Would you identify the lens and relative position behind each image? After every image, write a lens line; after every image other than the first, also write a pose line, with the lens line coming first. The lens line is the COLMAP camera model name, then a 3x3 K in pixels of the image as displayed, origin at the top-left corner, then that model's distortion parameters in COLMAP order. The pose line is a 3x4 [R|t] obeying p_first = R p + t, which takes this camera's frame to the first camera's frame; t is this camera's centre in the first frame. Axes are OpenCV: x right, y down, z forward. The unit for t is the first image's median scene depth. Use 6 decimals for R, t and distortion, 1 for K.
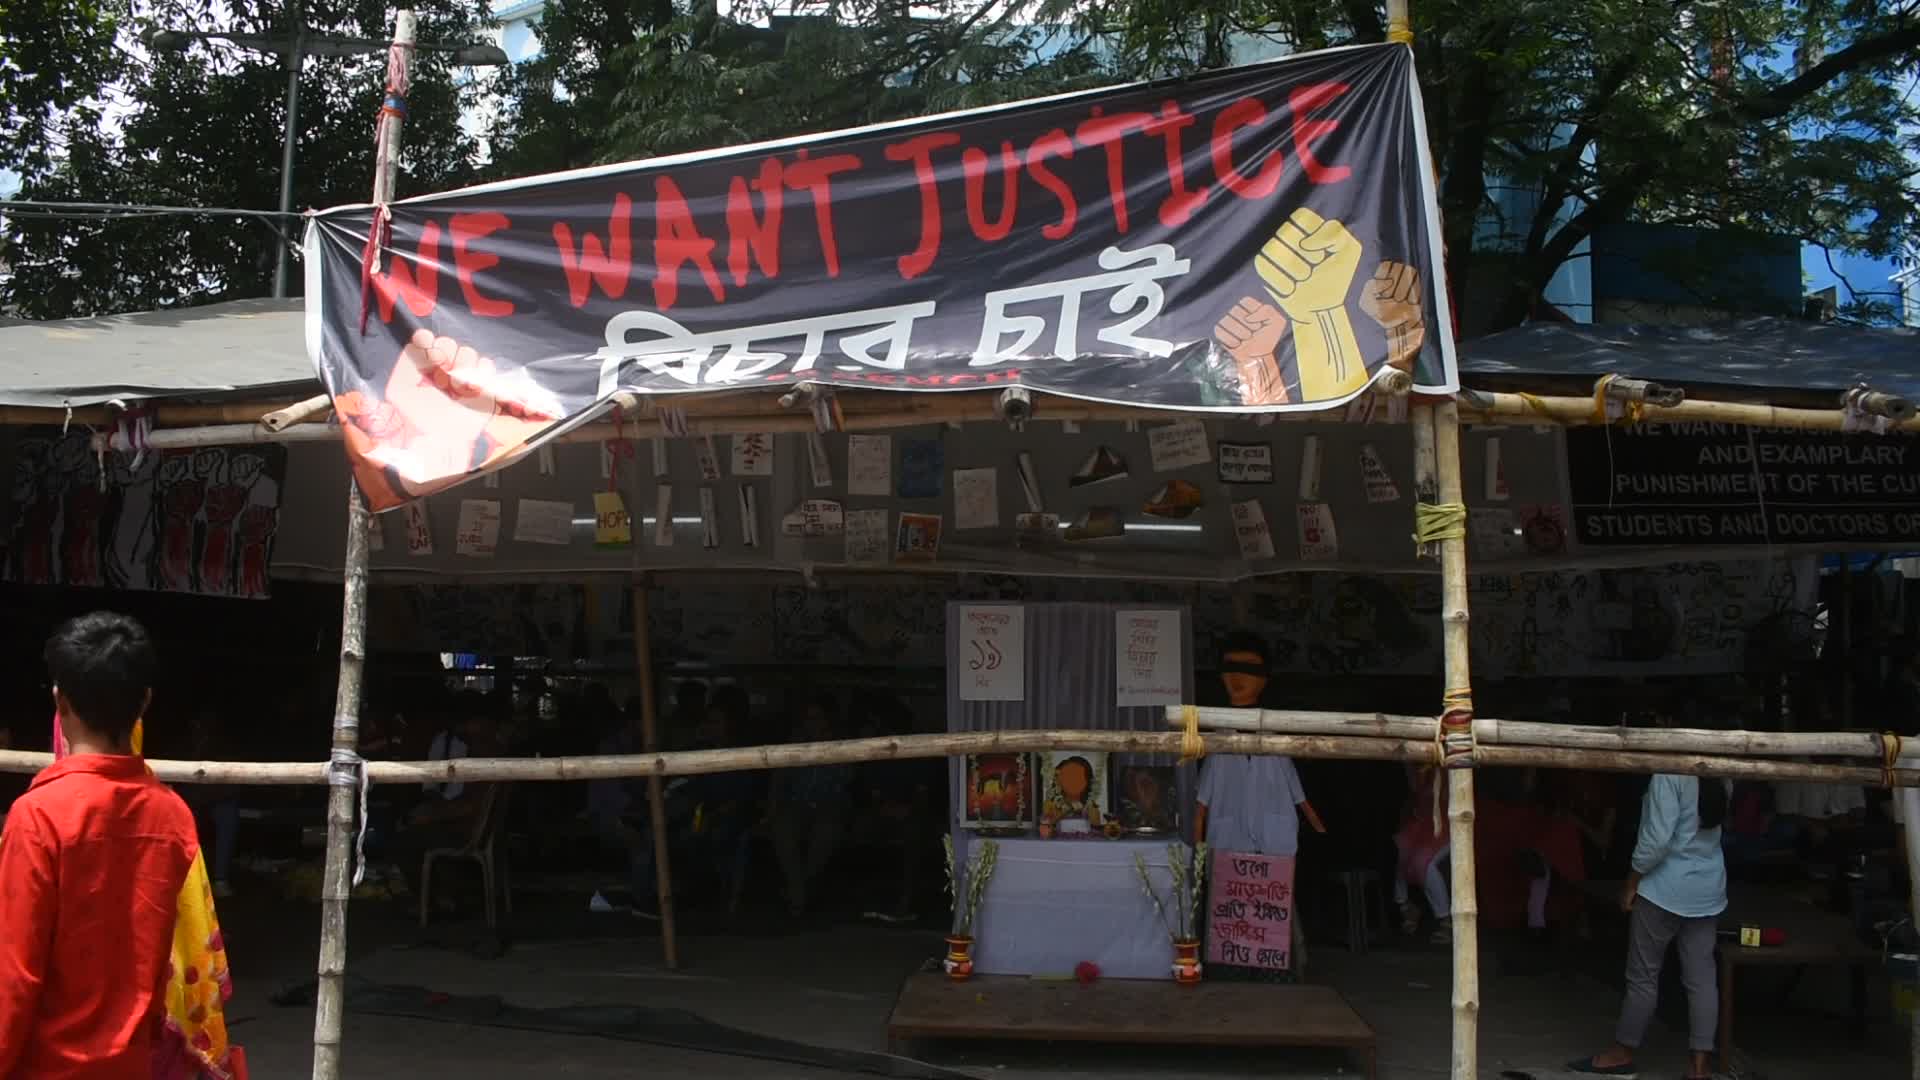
lens RADIAL K [[1474.0, 0, 960.0], [0, 1474.0, 540.0], [0, 0, 1]] dist [-0.118852, 0.001196]
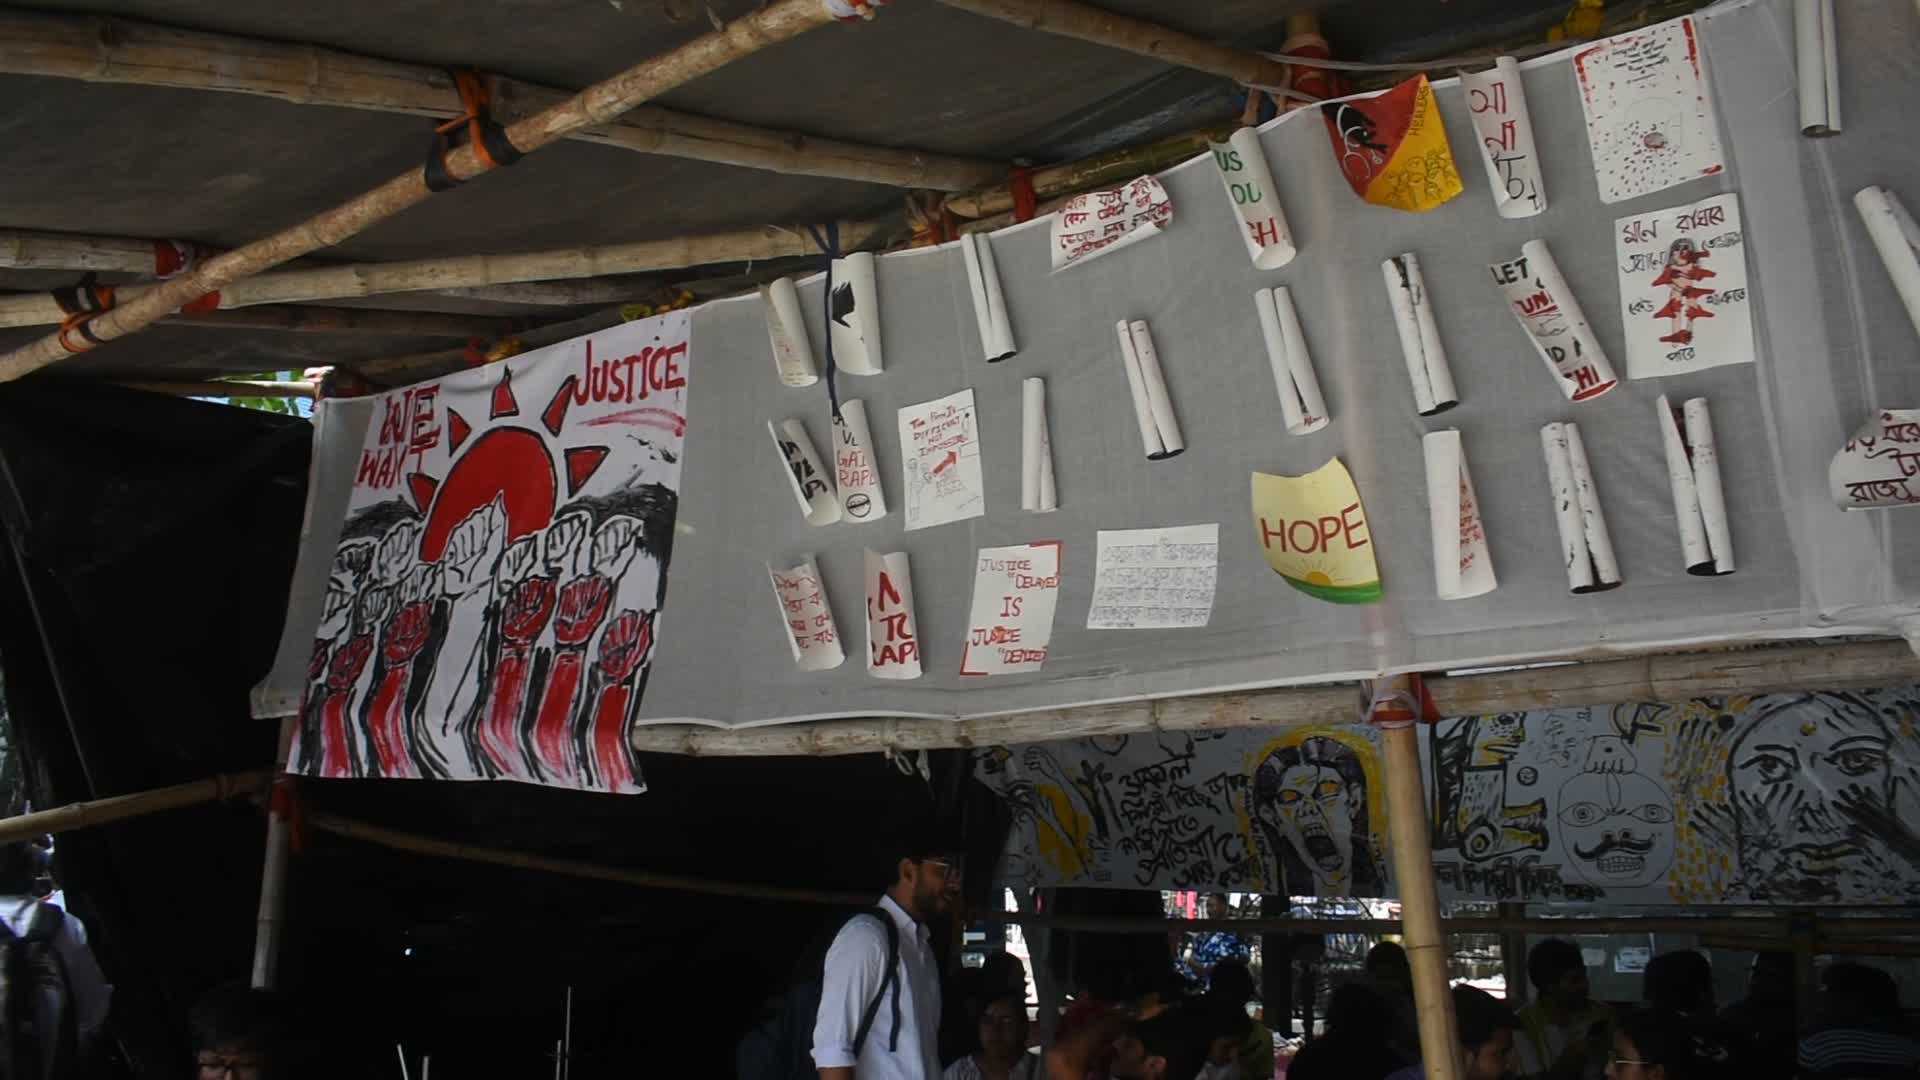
lens RADIAL K [[1474.0, 0, 960.0], [0, 1474.0, 540.0], [0, 0, 1]] dist [-0.118852, 0.001196]
pose [[0.836773, -0.121400, -0.533922, -0.110825], [0.040975, 0.986261, -0.160034, 0.039922], [0.546014, 0.112035, 0.830251, 0.631115]]
